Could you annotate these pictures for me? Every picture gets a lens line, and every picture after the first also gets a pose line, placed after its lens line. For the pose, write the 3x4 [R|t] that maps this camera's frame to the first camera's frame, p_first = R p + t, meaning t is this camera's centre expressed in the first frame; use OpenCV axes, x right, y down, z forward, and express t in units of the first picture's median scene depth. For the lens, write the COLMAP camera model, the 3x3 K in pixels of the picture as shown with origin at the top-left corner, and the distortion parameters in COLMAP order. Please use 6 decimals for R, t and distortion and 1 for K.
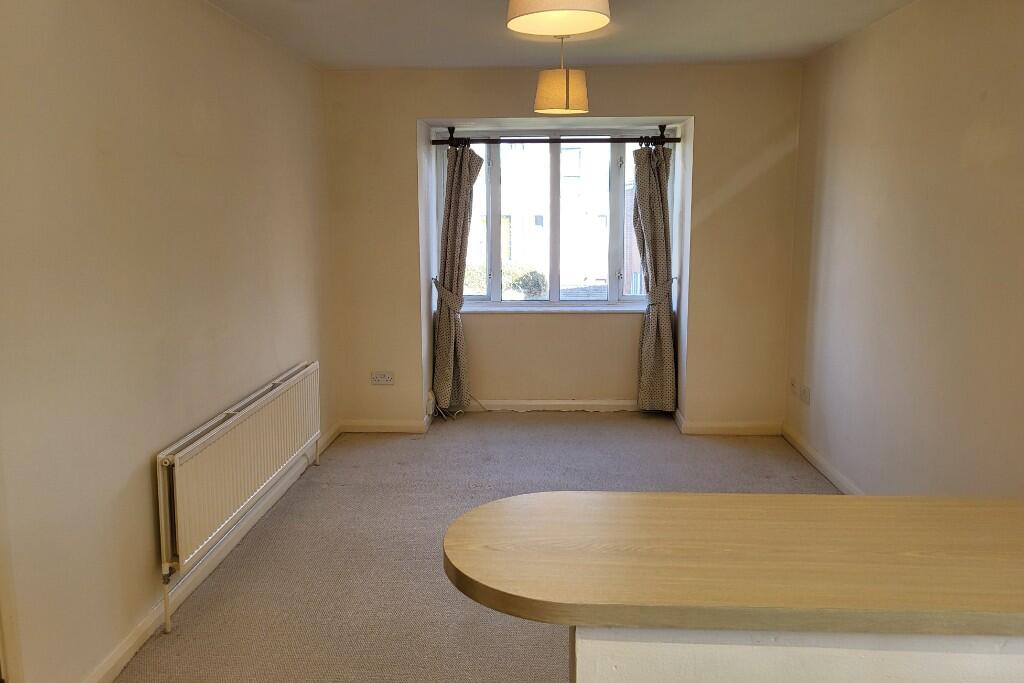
lens RADIAL K [[804.2, 0, 522.9], [0, 804.2, 338.5], [0, 0, 1]] dist [0.035204, -0.002861]
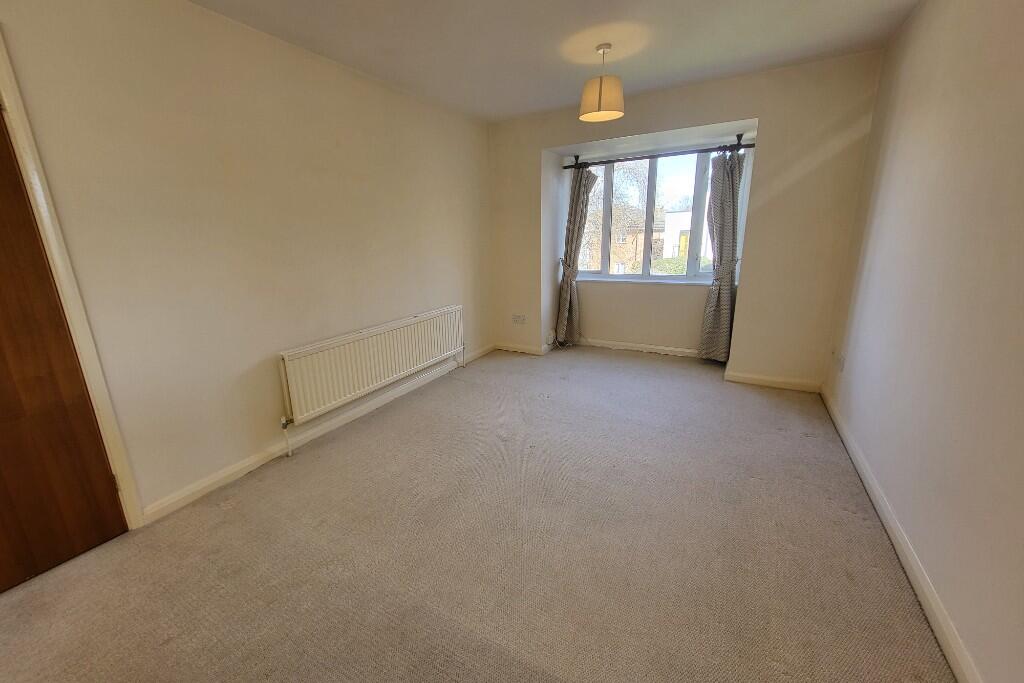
lens RADIAL K [[401.7, 0, 498.1], [0, 401.7, 336.9], [0, 0, 1]] dist [0.010522, -0.000321]
pose [[0.880241, 0.097501, -0.464402, 0.162739], [-0.053677, 0.992841, 0.106707, 0.000144], [0.471482, -0.069000, 0.879172, 0.249191]]
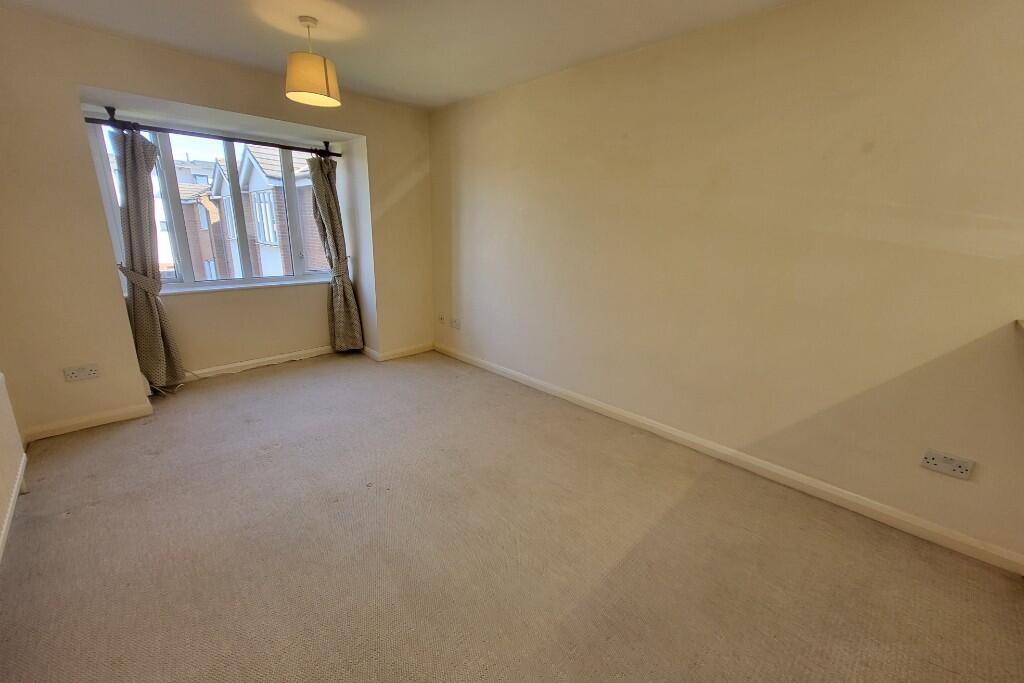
lens RADIAL K [[401.7, 0, 498.1], [0, 401.7, 336.9], [0, 0, 1]] dist [0.010522, -0.000321]
pose [[0.699601, -0.171592, 0.693624, -0.148969], [0.097258, 0.984570, 0.145471, -0.013026], [-0.707883, -0.034311, 0.705496, 0.305605]]
